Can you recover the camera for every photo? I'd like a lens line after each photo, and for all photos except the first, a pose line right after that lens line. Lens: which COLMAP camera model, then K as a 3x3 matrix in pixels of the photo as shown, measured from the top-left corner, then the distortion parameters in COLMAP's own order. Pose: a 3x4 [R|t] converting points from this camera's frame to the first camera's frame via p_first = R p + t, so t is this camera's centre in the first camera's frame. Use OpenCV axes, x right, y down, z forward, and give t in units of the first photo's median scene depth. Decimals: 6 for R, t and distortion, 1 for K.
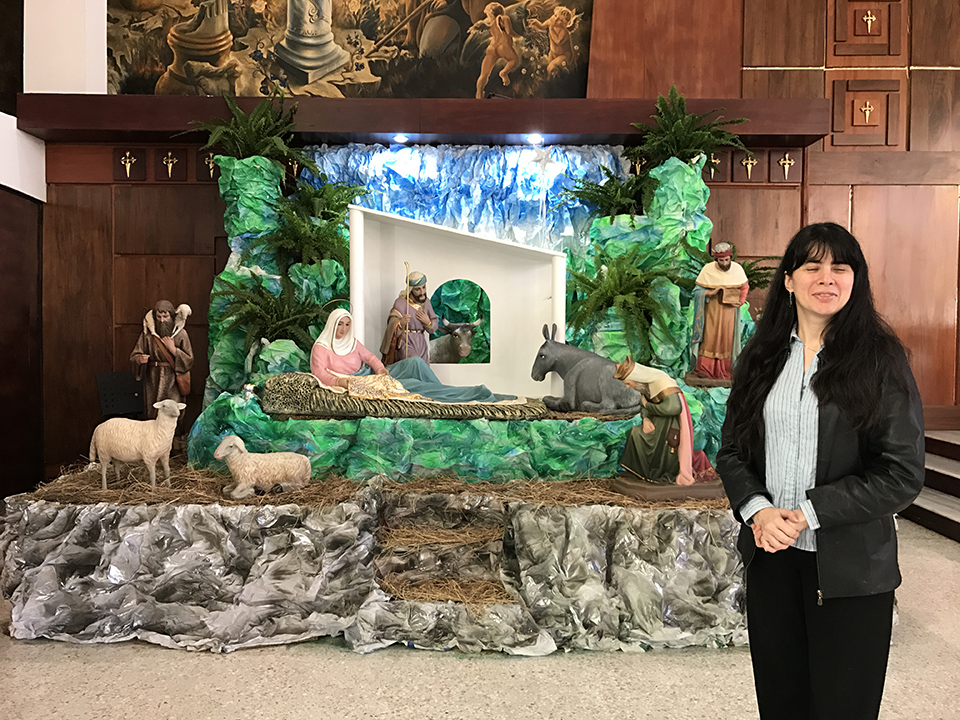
lens RADIAL K [[794.9, 0, 454.1], [0, 794.9, 346.1], [0, 0, 1]] dist [0.024434, -0.030866]
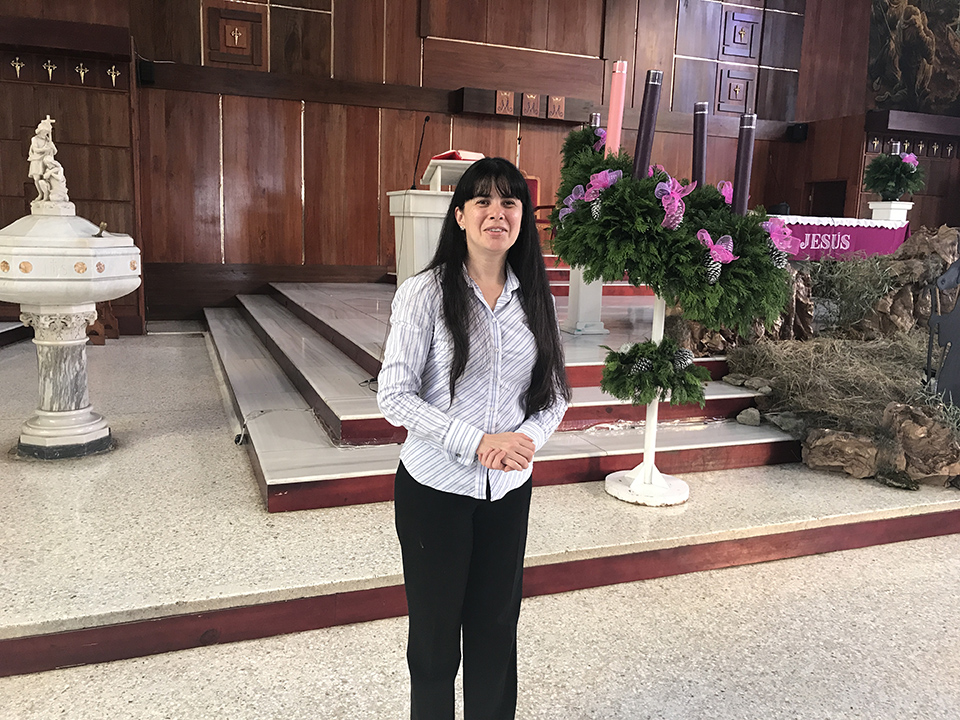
lens RADIAL K [[794.9, 0, 470.9], [0, 794.9, 356.0], [0, 0, 1]] dist [0.024434, -0.030866]
pose [[0.925001, -0.040705, 0.377778, 0.358469], [-0.013700, 0.990026, 0.140217, 0.031461], [-0.379718, -0.134876, 0.915217, -0.389340]]
